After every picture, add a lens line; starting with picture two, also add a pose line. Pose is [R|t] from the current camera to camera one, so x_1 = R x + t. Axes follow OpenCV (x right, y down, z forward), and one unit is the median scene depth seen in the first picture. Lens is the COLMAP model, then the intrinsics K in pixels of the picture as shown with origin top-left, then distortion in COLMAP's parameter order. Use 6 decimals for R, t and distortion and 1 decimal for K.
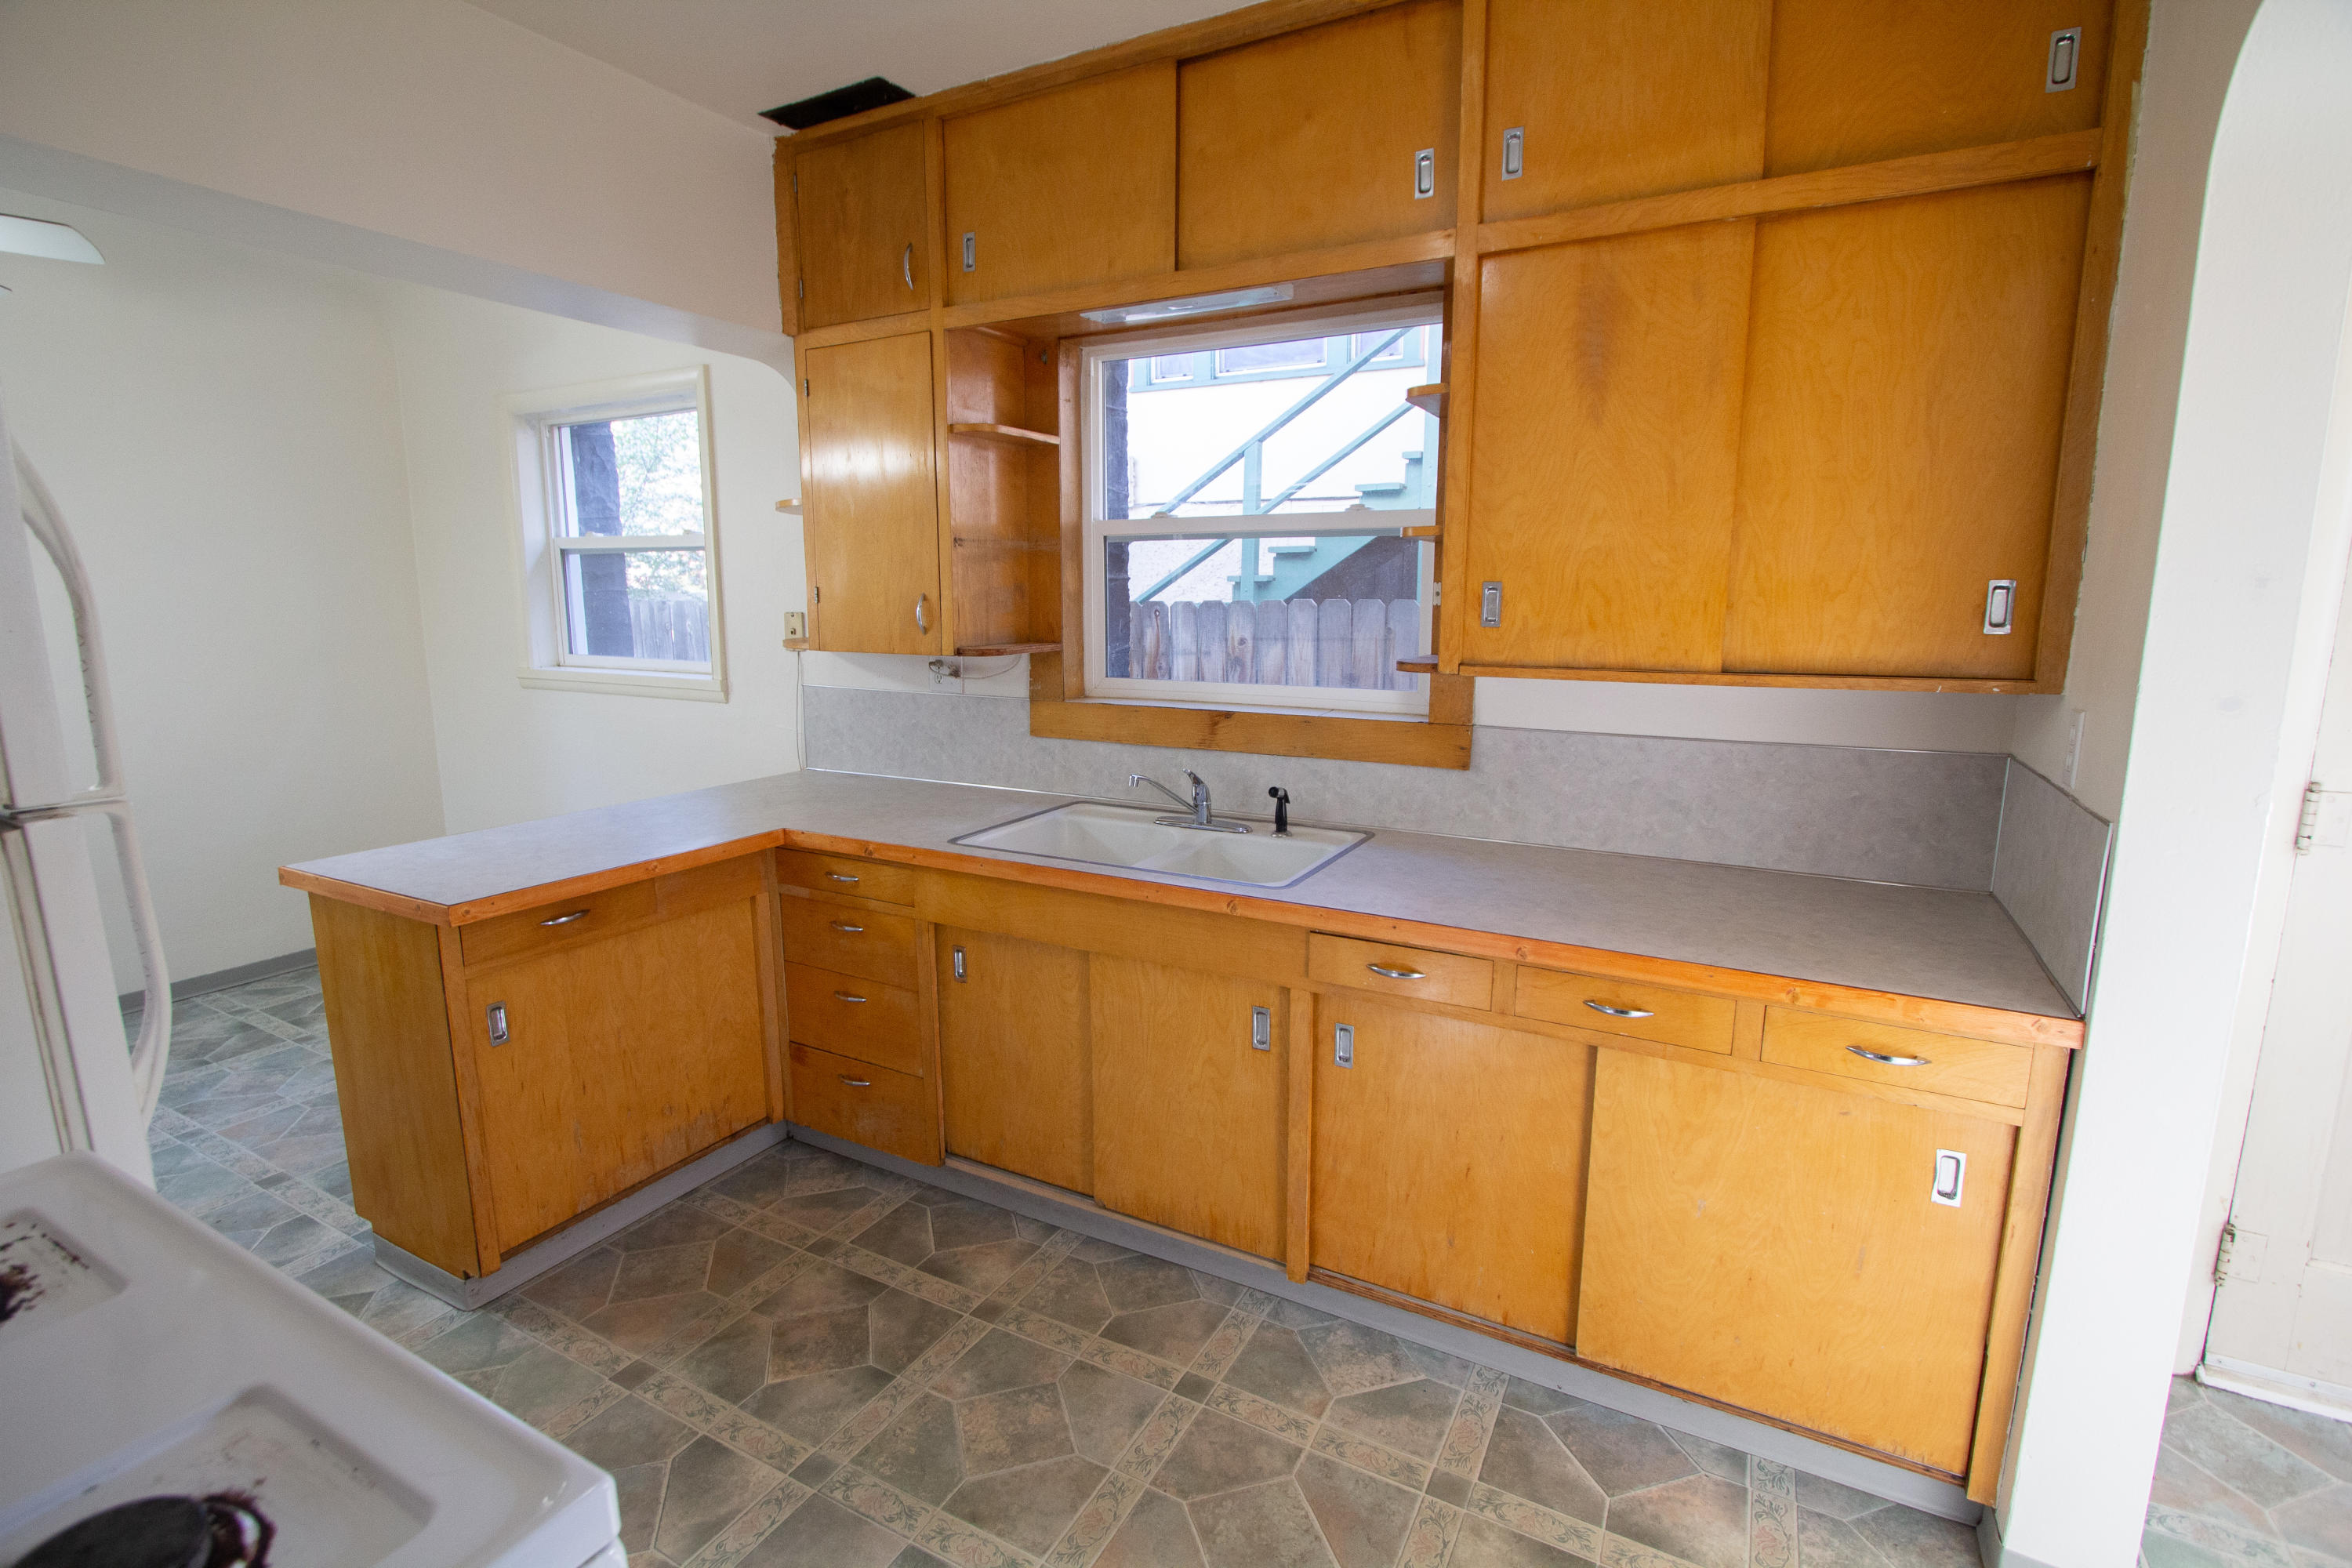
lens RADIAL K [[1074.3, 0, 1168.7], [0, 1074.3, 776.9], [0, 0, 1]] dist [-0.013834, 0.000360]
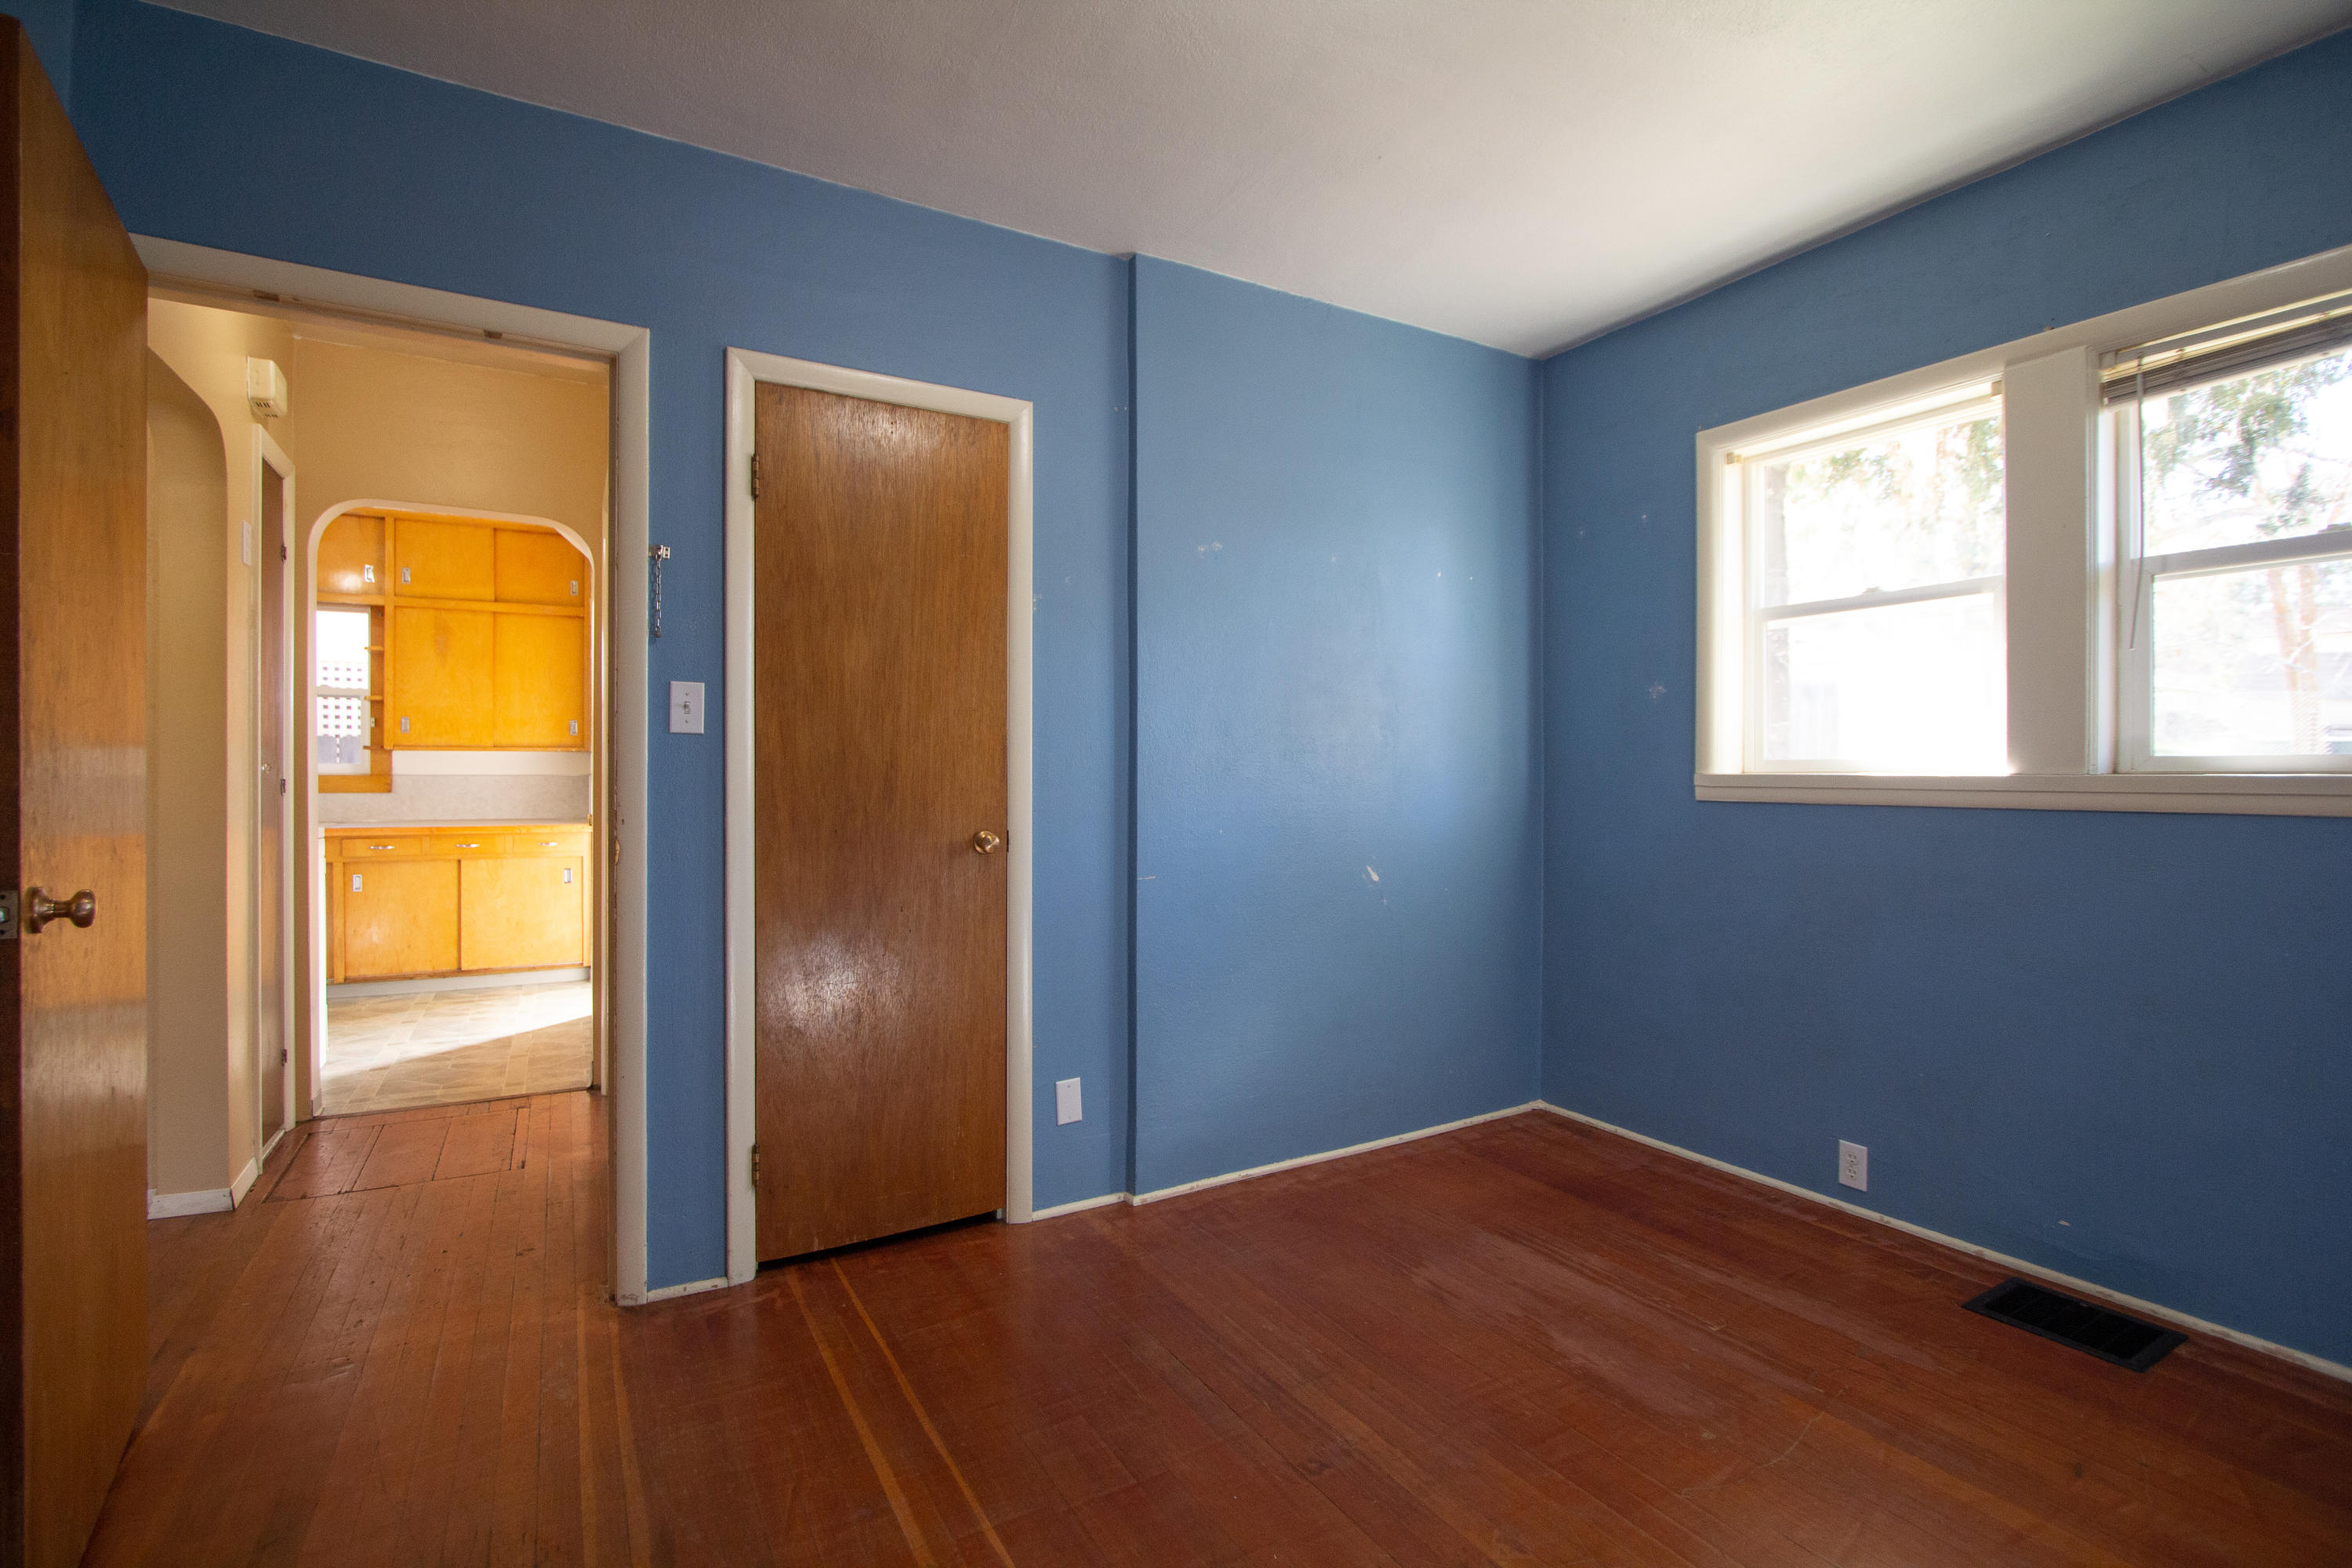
lens RADIAL K [[1074.3, 0, 1181.4], [0, 1074.3, 778.6], [0, 0, 1]] dist [-0.013834, 0.000360]
pose [[0.519275, 0.002782, 0.854603, -0.939474], [0.142871, 0.985639, -0.090021, 0.476675], [-0.842580, 0.168844, 0.511420, -1.928991]]
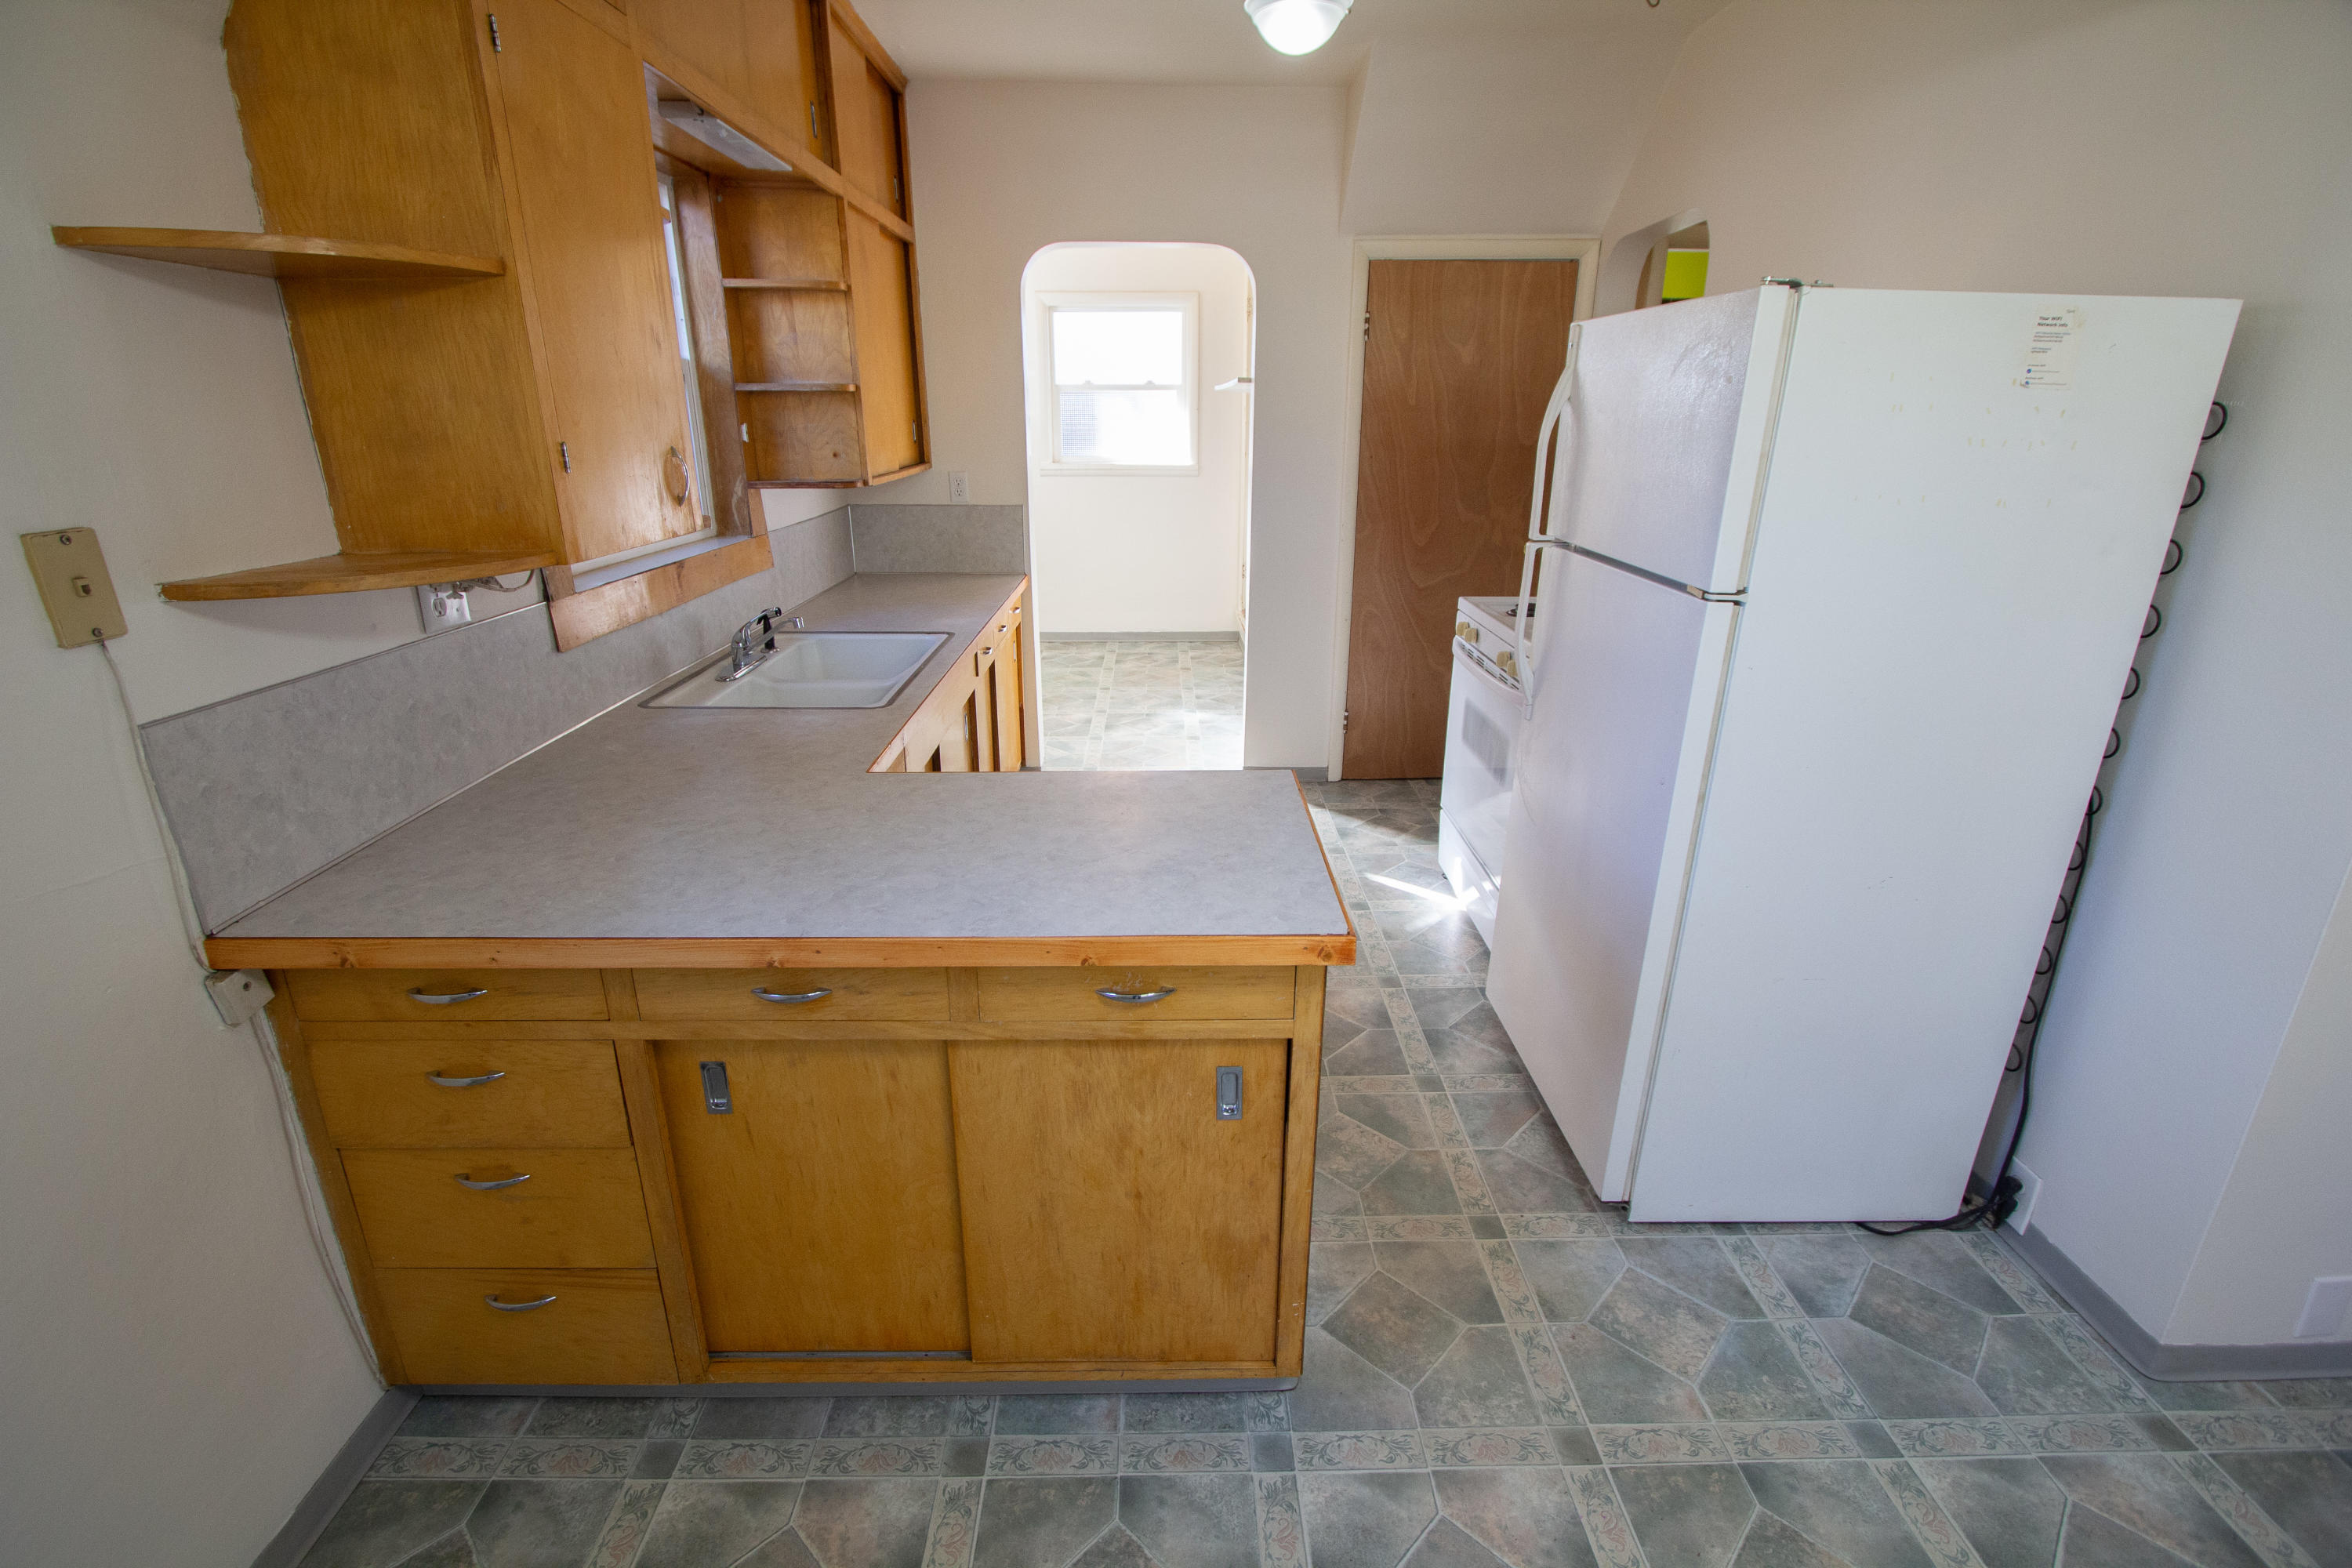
lens RADIAL K [[1074.3, 0, 1174.8], [0, 1074.3, 771.5], [0, 0, 1]] dist [-0.013834, 0.000360]
pose [[-0.489354, -0.286610, 0.823642, -0.495060], [0.152001, 0.901964, 0.404174, -0.272595], [-0.858736, 0.322979, -0.397815, 1.339897]]
